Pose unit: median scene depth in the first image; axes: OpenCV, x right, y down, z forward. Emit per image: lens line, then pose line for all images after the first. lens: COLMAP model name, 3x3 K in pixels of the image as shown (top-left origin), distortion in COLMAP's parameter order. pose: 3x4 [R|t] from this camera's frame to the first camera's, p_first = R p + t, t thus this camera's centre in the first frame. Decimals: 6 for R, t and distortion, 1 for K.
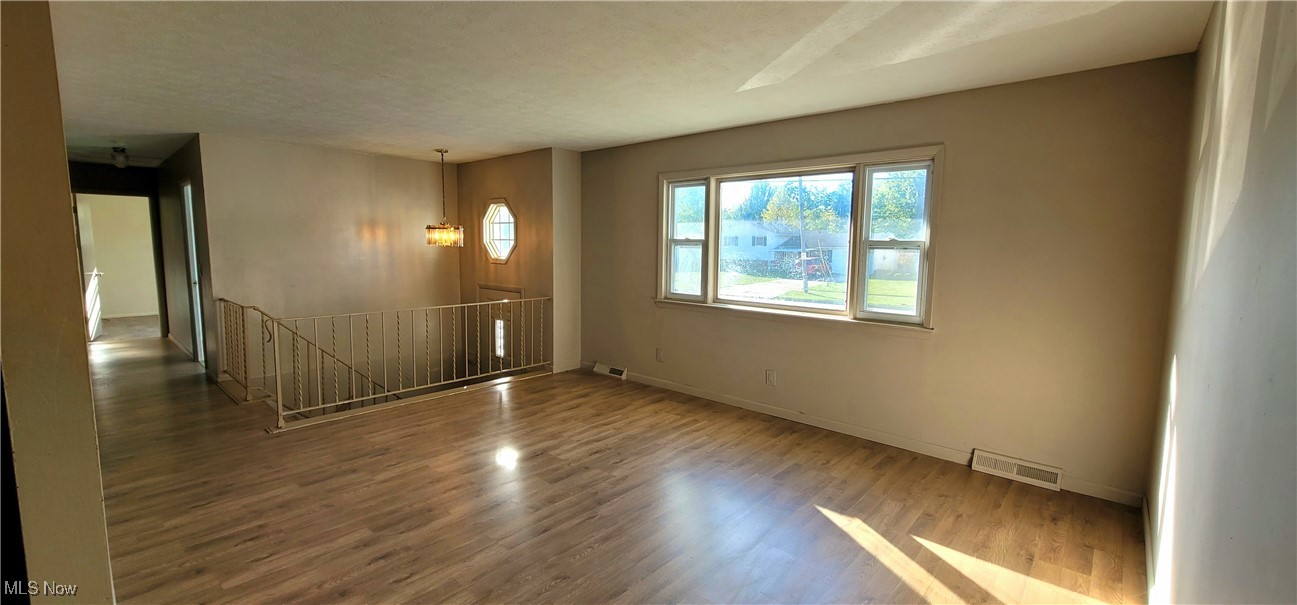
lens RADIAL K [[531.6, 0, 656.4], [0, 531.6, 301.0], [0, 0, 1]] dist [-0.001524, 0.000529]
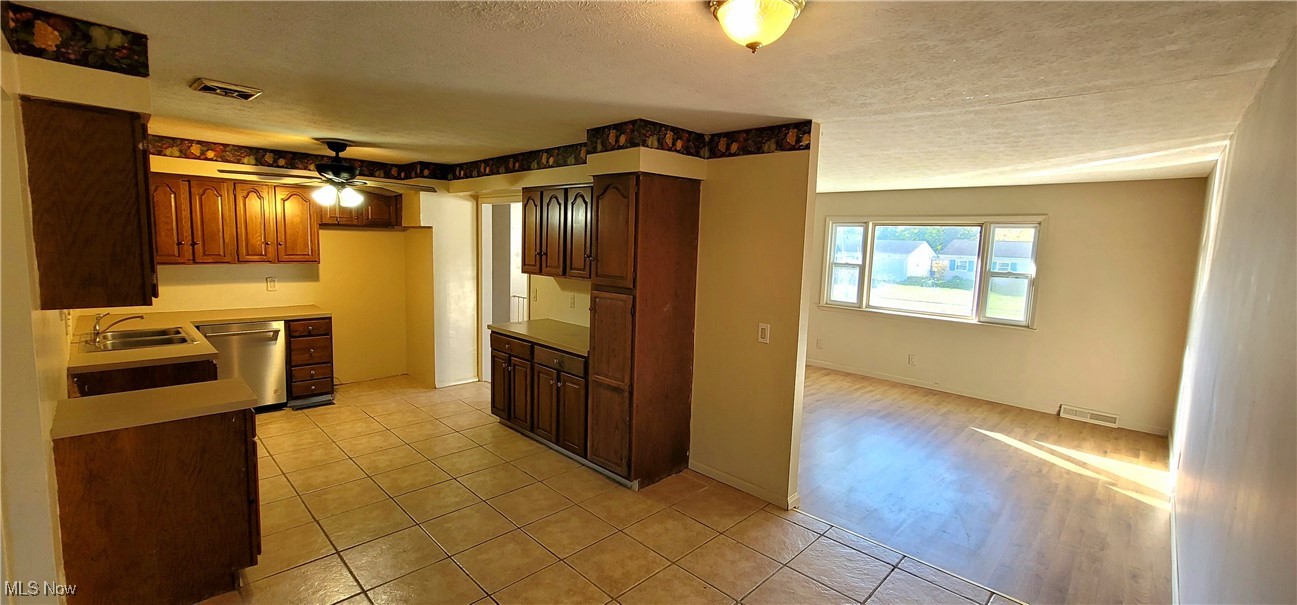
lens RADIAL K [[531.6, 0, 652.1], [0, 531.6, 301.2], [0, 0, 1]] dist [-0.001524, 0.000529]
pose [[0.998903, 0.022597, -0.041024, -0.538763], [-0.022276, 0.999718, 0.008266, -0.018061], [0.041200, -0.007343, 0.999124, -0.607865]]
